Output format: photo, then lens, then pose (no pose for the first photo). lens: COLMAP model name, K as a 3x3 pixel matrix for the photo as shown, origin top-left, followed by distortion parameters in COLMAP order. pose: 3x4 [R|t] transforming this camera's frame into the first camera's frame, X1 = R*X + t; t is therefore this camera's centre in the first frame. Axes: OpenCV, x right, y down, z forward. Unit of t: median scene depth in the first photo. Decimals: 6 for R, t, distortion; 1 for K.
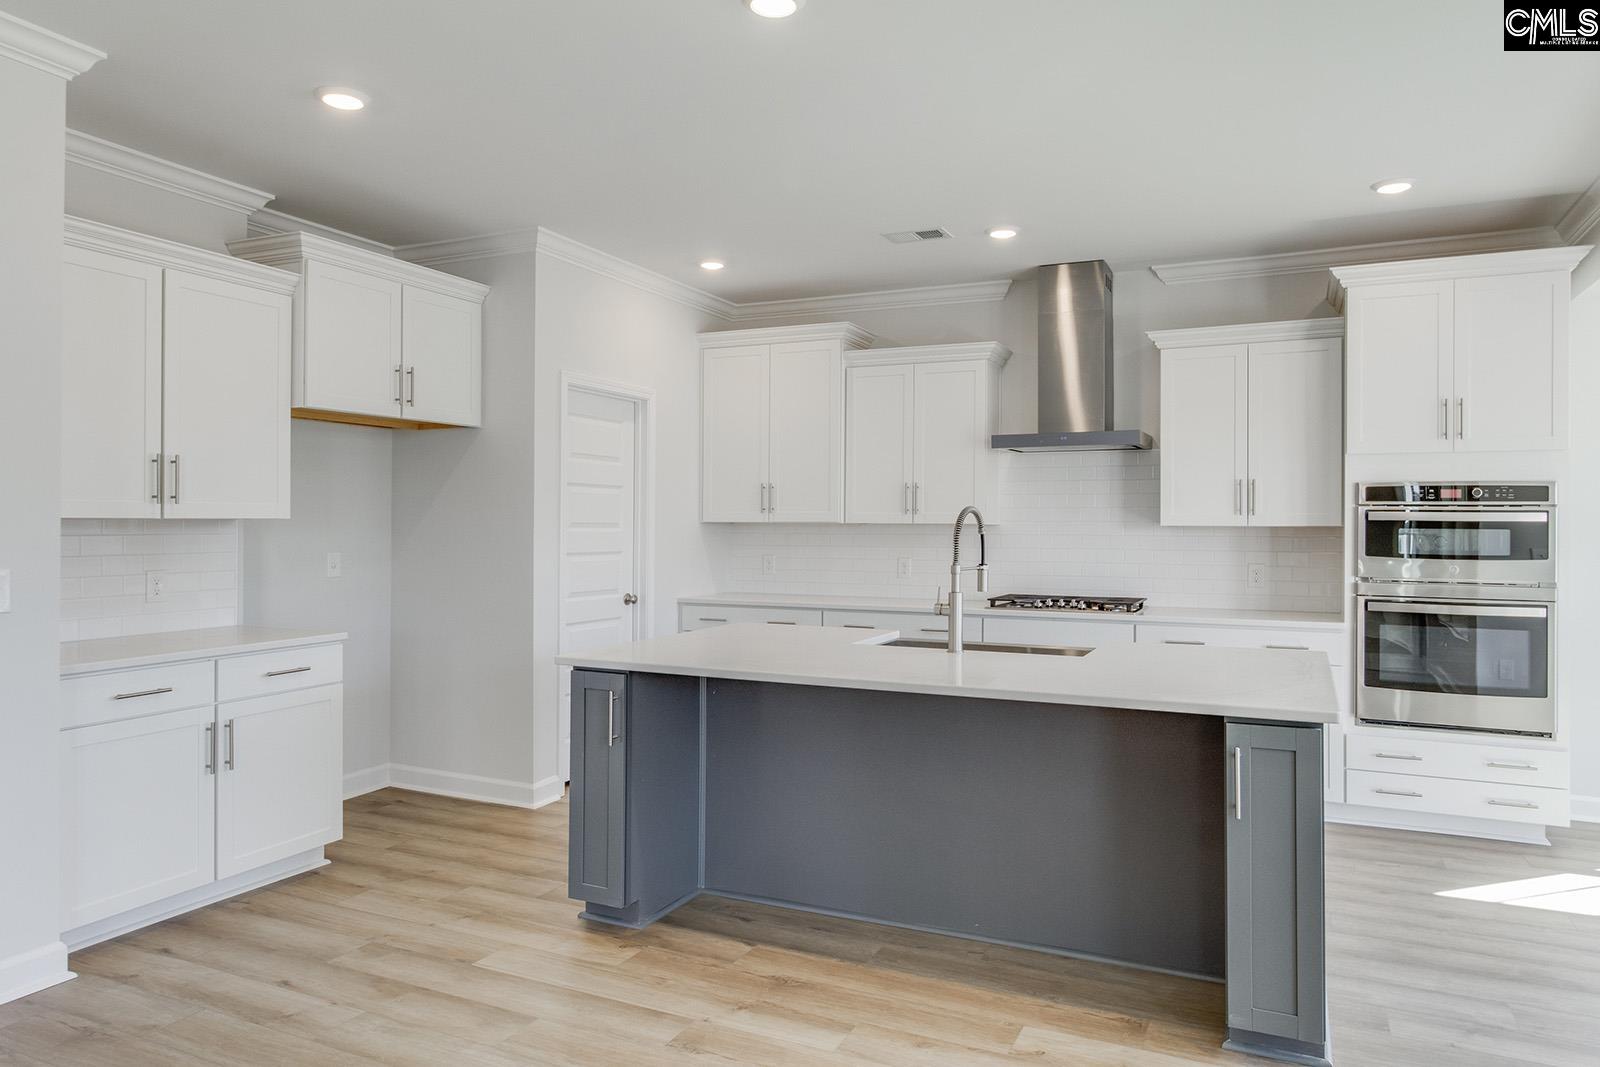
lens RADIAL K [[1055.9, 0, 802.6], [0, 1055.9, 524.0], [0, 0, 1]] dist [-0.004536, 0.000157]
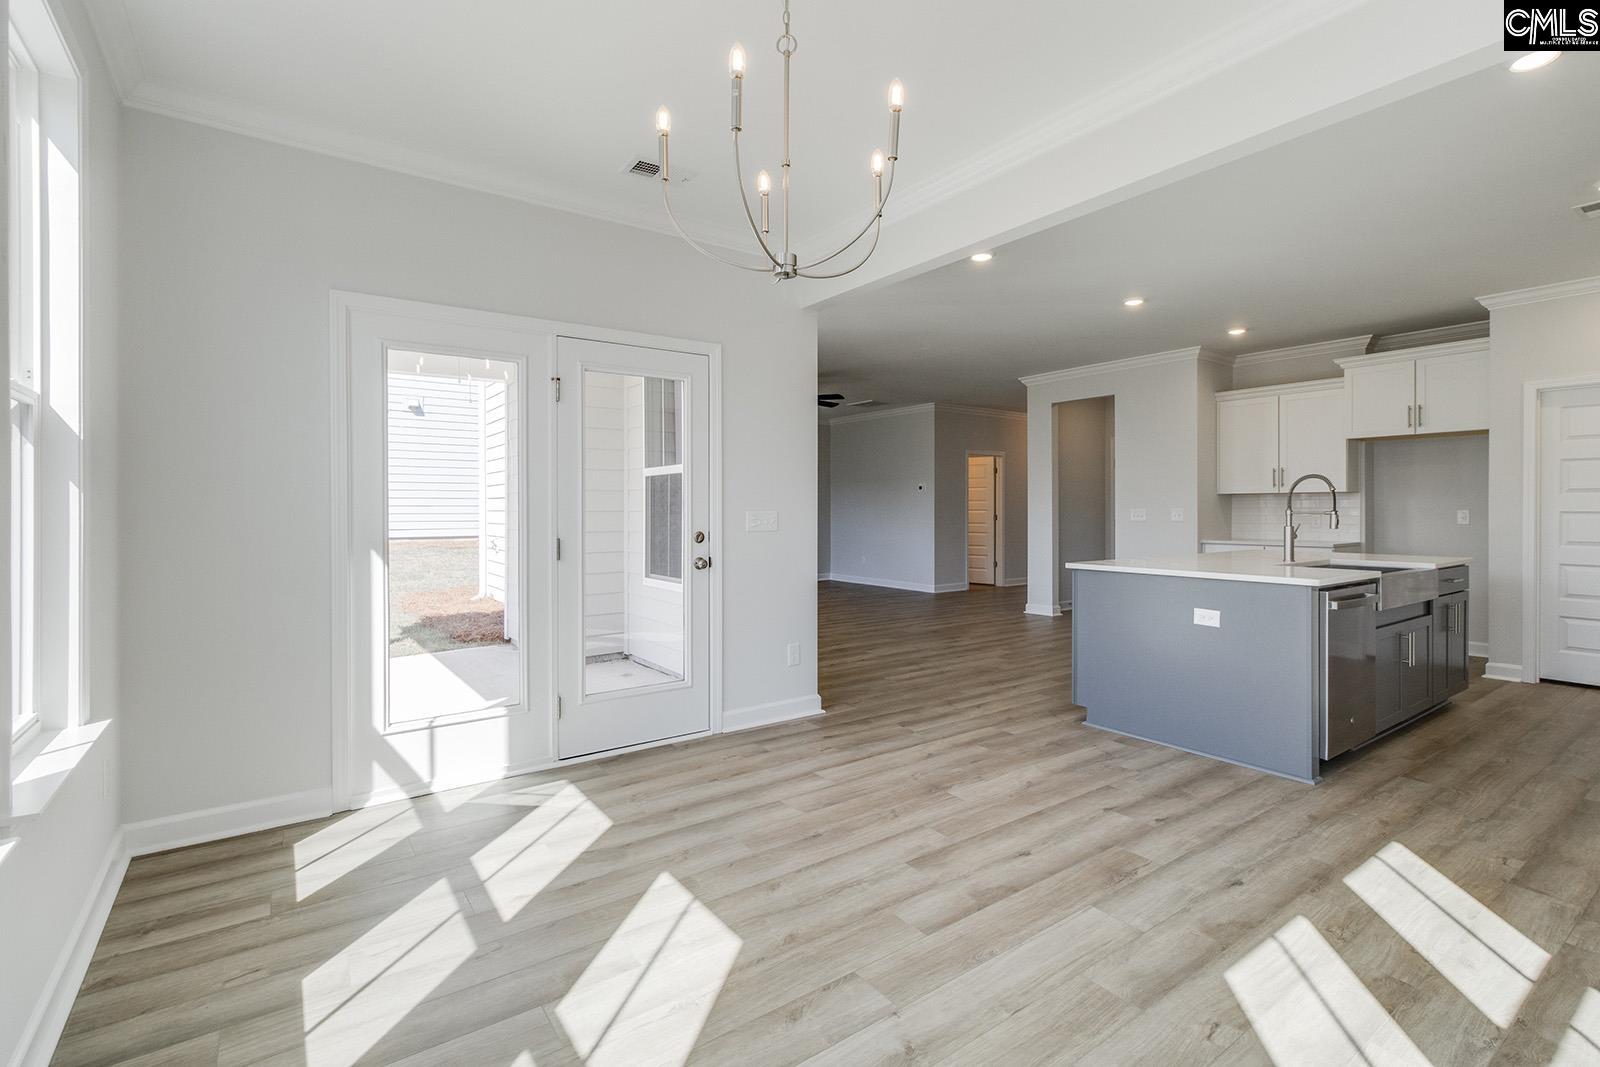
lens RADIAL K [[736.6, 0, 813.1], [0, 736.6, 517.0], [0, 0, 1]] dist [0.002948, 0.001931]
pose [[-0.489914, 0.005330, -0.871755, 1.484065], [-0.004575, 0.999952, 0.008685, 0.042979], [0.871759, 0.008243, -0.489866, 0.869231]]
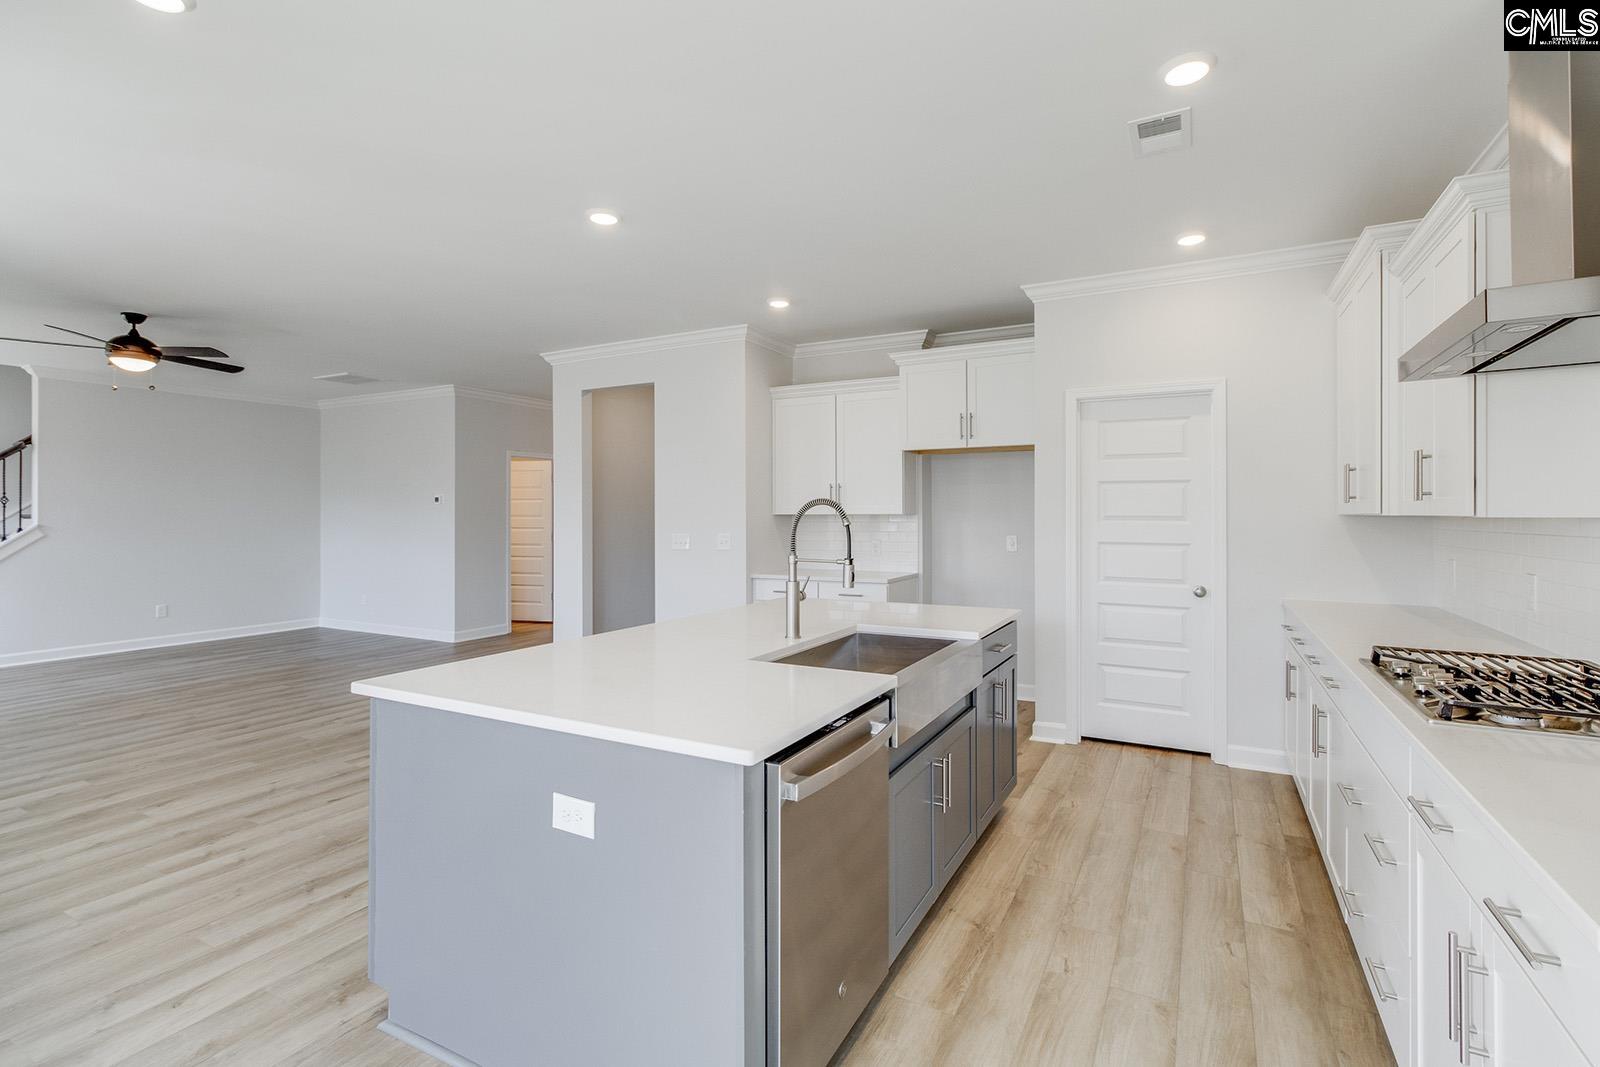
lens RADIAL K [[736.6, 0, 798.4], [0, 736.6, 522.8], [0, 0, 1]] dist [0.002948, 0.001931]
pose [[-0.073593, 0.006248, -0.997269, 0.847640], [-0.003760, 0.999972, 0.006543, 0.003999], [0.997281, 0.004232, -0.073568, 1.006195]]
